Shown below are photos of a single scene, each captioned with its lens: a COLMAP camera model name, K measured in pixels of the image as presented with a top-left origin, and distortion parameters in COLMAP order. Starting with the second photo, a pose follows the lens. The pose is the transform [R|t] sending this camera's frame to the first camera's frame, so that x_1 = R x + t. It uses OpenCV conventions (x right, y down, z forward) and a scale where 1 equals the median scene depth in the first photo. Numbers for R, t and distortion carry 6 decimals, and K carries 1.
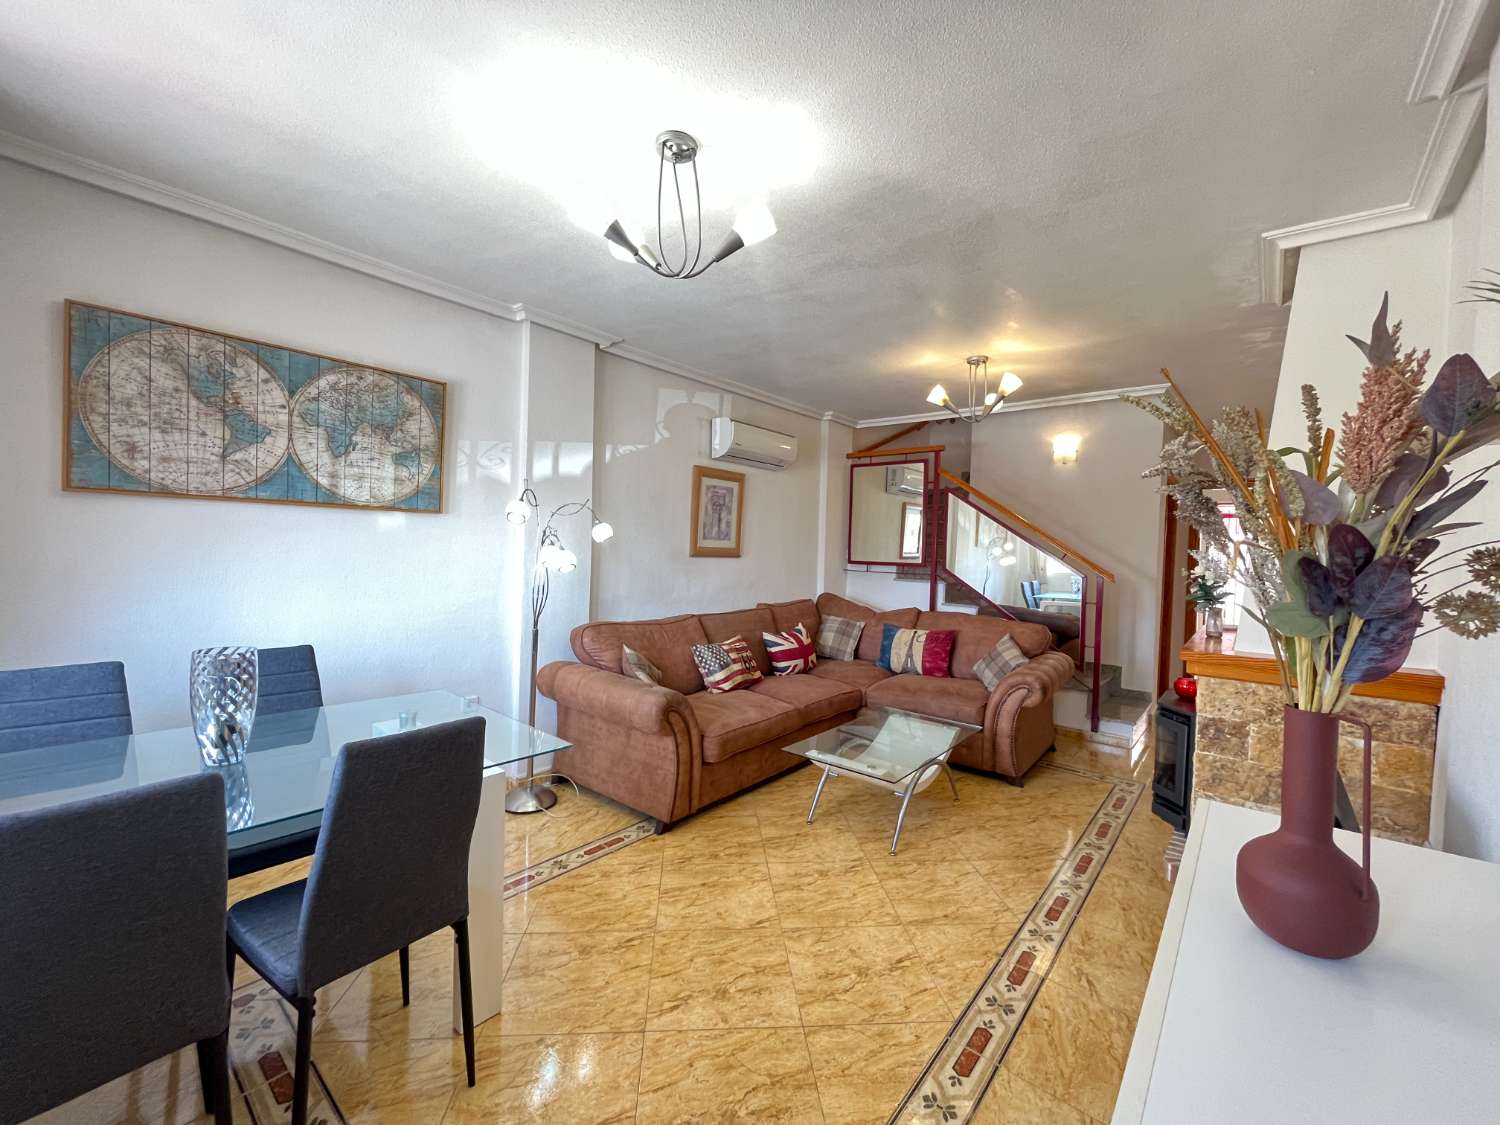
lens RADIAL K [[613.1, 0, 749.3], [0, 613.1, 559.2], [0, 0, 1]] dist [-0.003038, 0.000461]
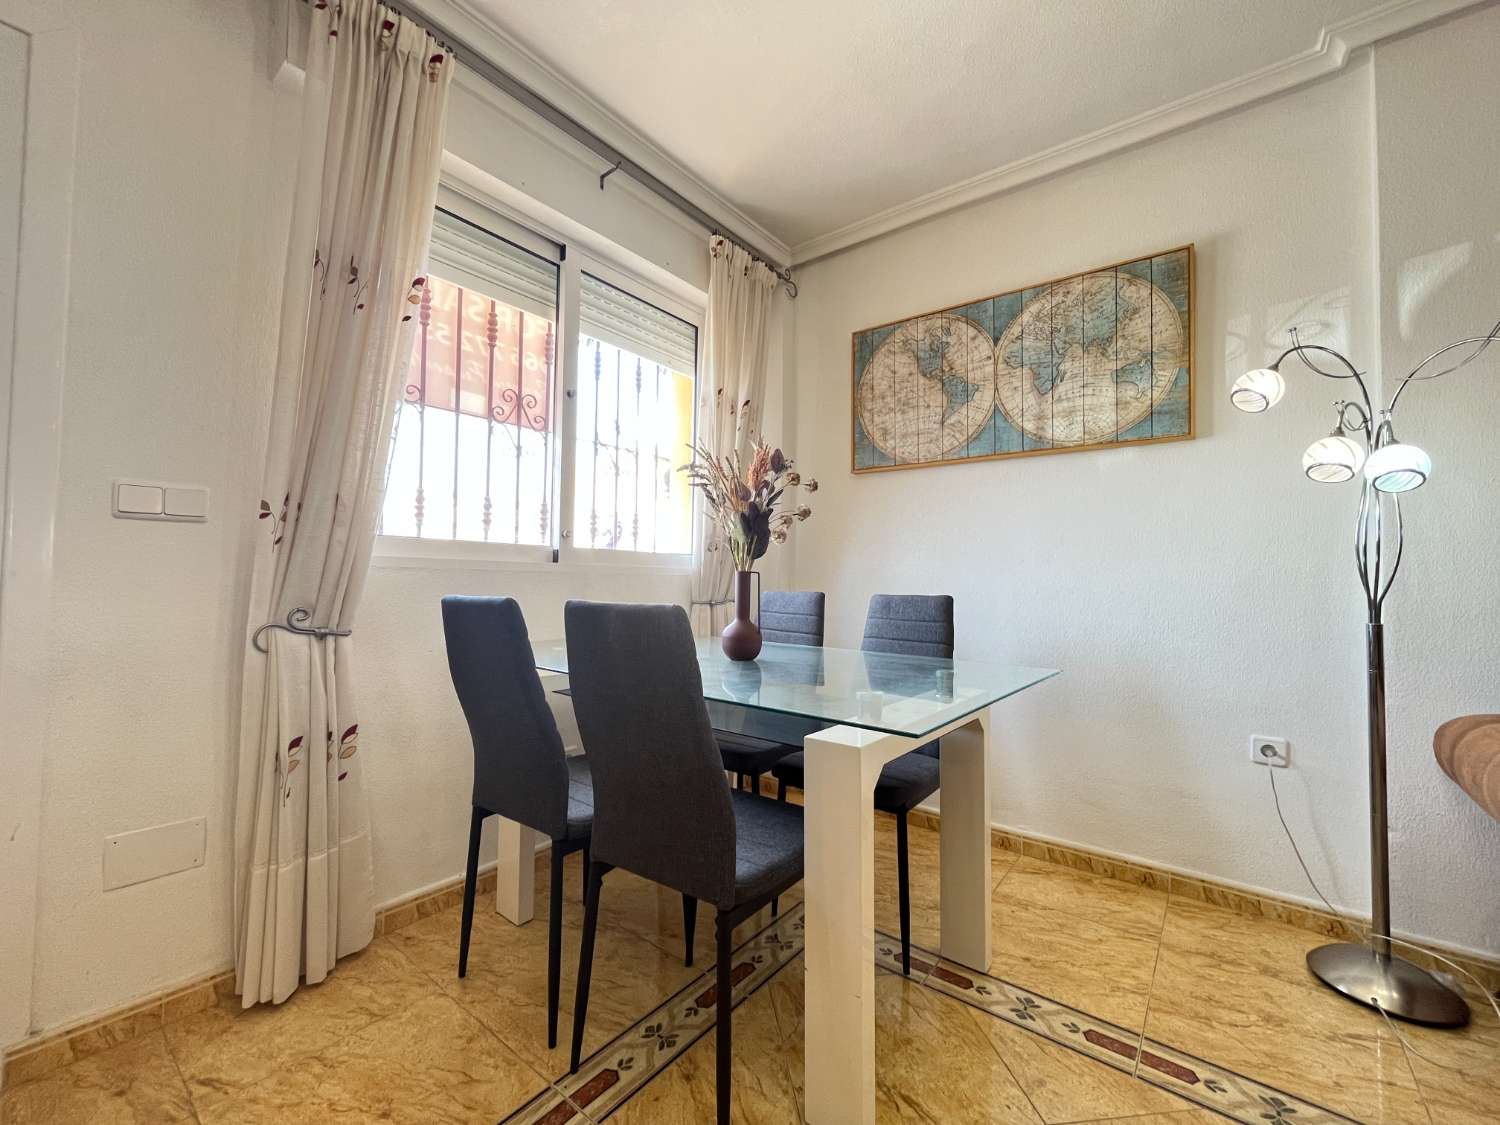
lens RADIAL K [[613.1, 0, 749.3], [0, 613.1, 559.2], [0, 0, 1]] dist [-0.003038, 0.000461]
pose [[0.031386, -0.063900, -0.997463, 0.126798], [-0.033199, 0.997337, -0.064937, 0.109417], [0.998956, 0.035153, 0.029181, 0.480044]]
